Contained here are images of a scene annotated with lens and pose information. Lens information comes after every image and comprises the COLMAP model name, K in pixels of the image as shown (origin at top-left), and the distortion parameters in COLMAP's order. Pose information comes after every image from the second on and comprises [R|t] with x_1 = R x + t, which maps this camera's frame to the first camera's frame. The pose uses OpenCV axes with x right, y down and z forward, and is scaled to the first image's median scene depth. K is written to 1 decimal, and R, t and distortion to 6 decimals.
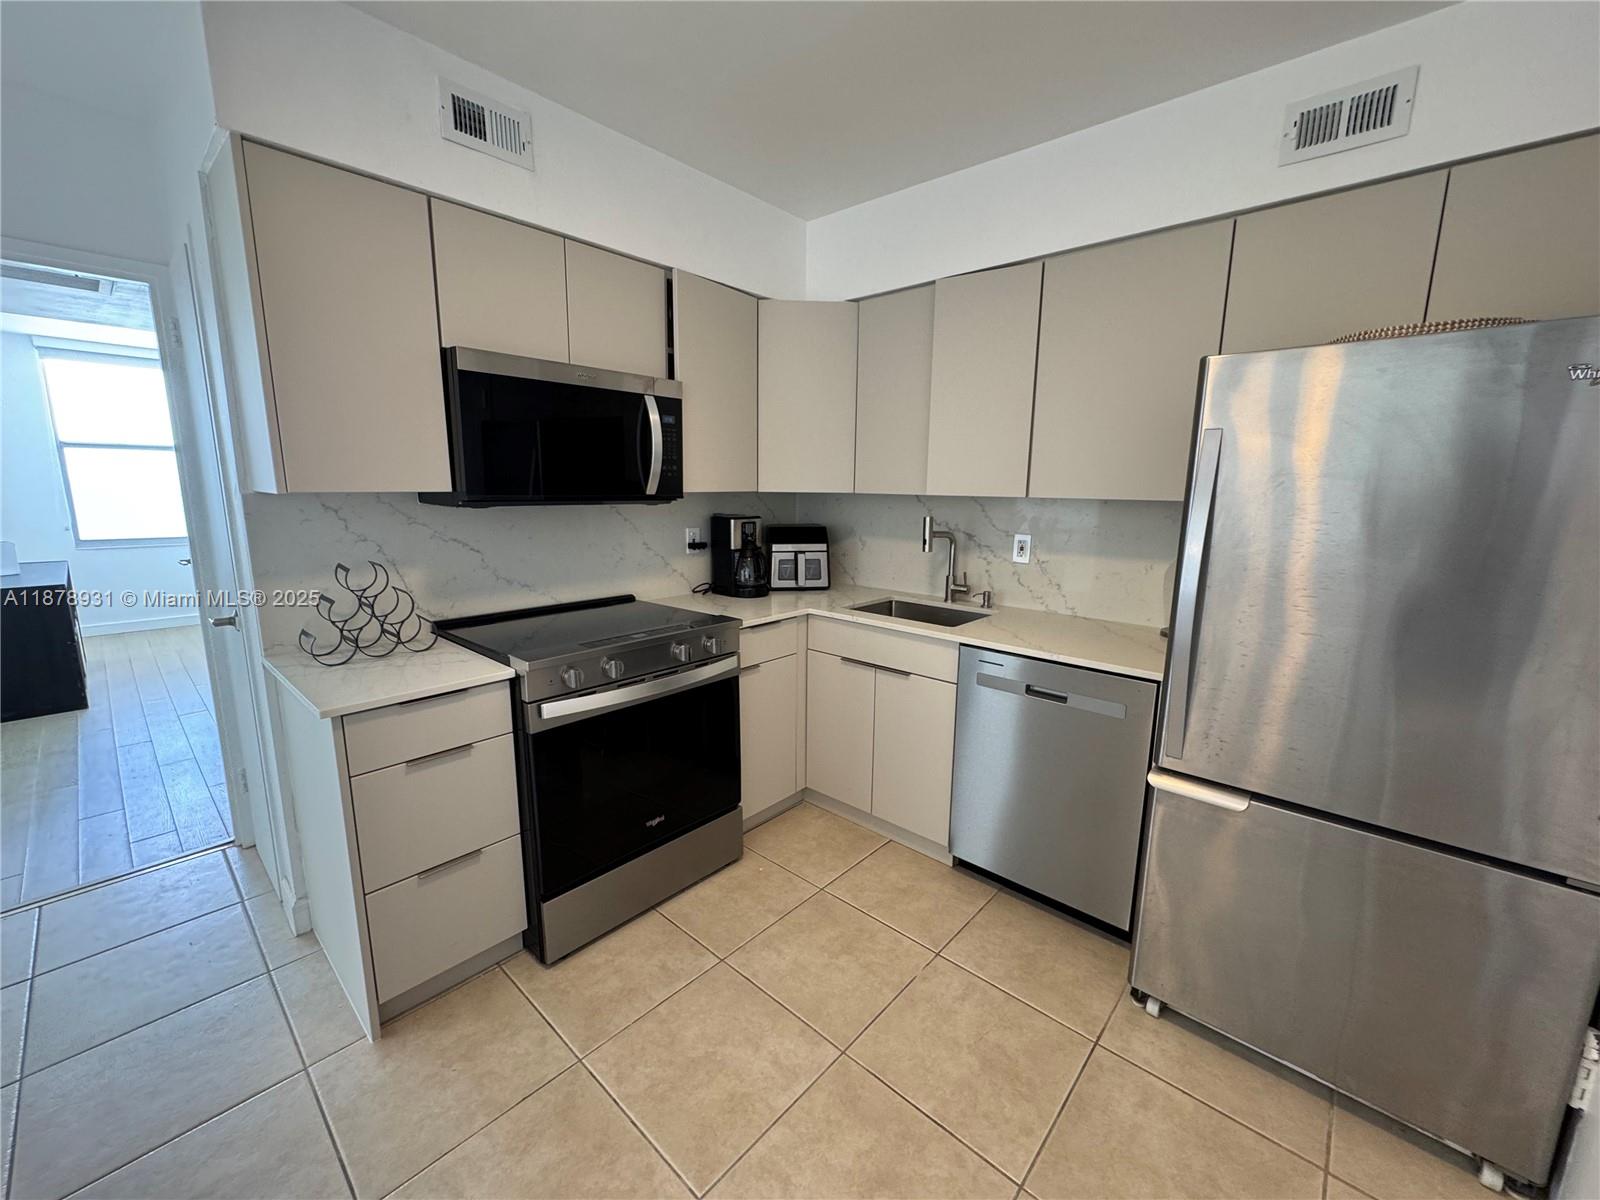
lens RADIAL K [[641.4, 0, 800.0], [0, 641.4, 600.0], [0, 0, 1]] dist [-0.001781, 0.000677]
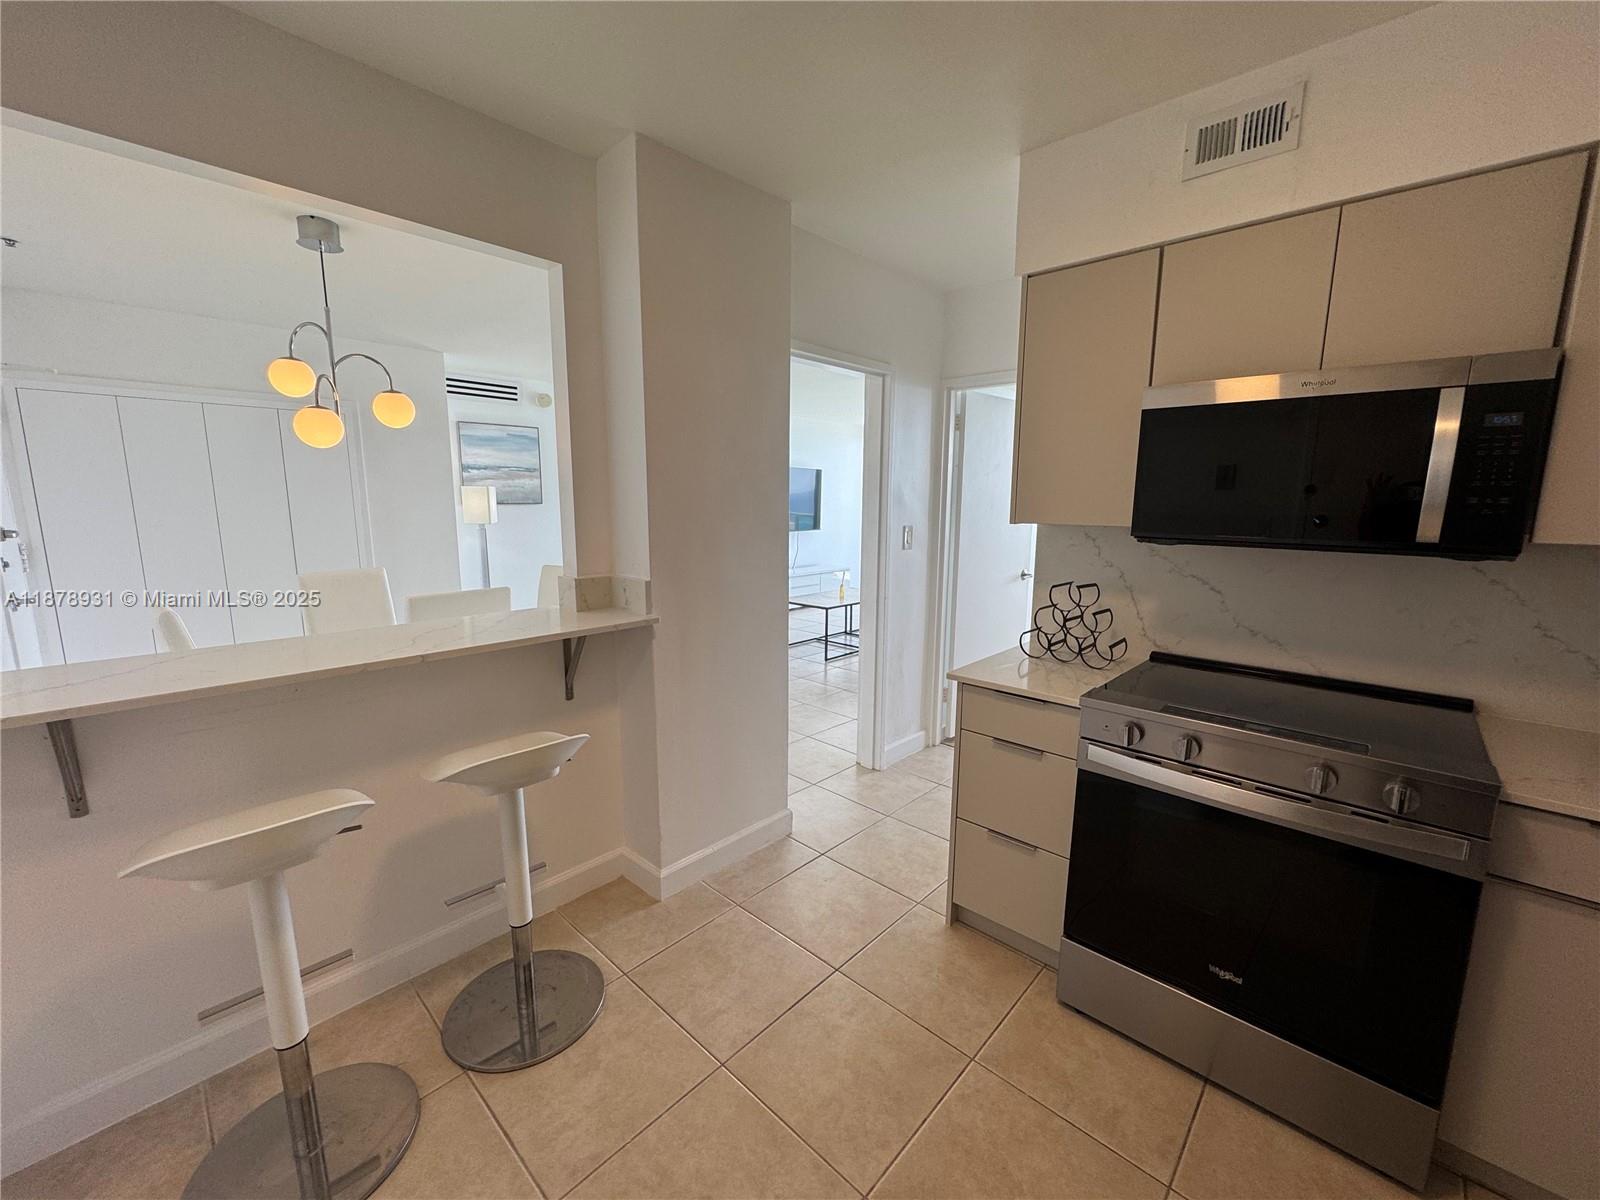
lens RADIAL K [[641.4, 0, 800.0], [0, 641.4, 600.0], [0, 0, 1]] dist [-0.001781, 0.000677]
pose [[-0.015847, 0.147414, -0.988948, 0.515535], [-0.186709, 0.971239, 0.147766, -0.107853], [0.982287, 0.186987, 0.012132, 0.483820]]
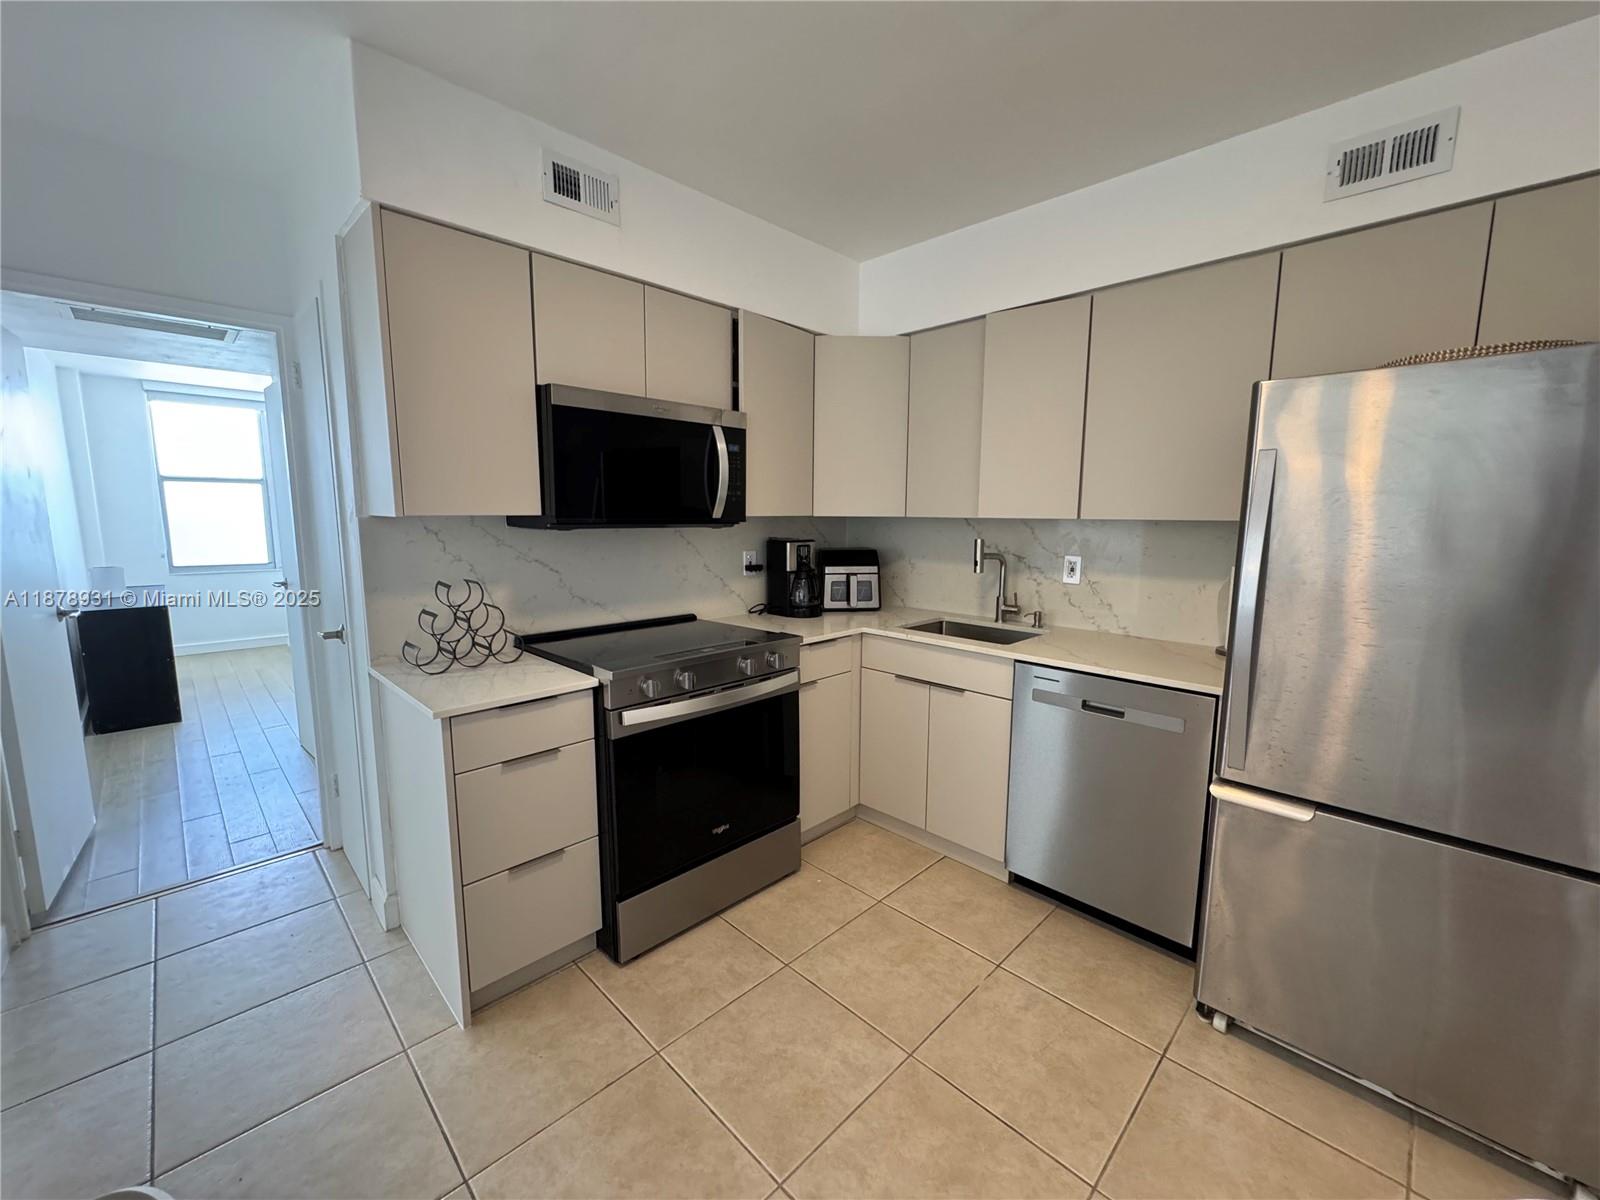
lens RADIAL K [[641.4, 0, 800.0], [0, 641.4, 600.0], [0, 0, 1]] dist [-0.001781, 0.000677]
pose [[0.998698, 0.001301, -0.050987, -0.050317], [-0.003575, 0.999001, -0.044541, 0.021865], [0.050878, 0.044666, 0.997706, -0.056607]]
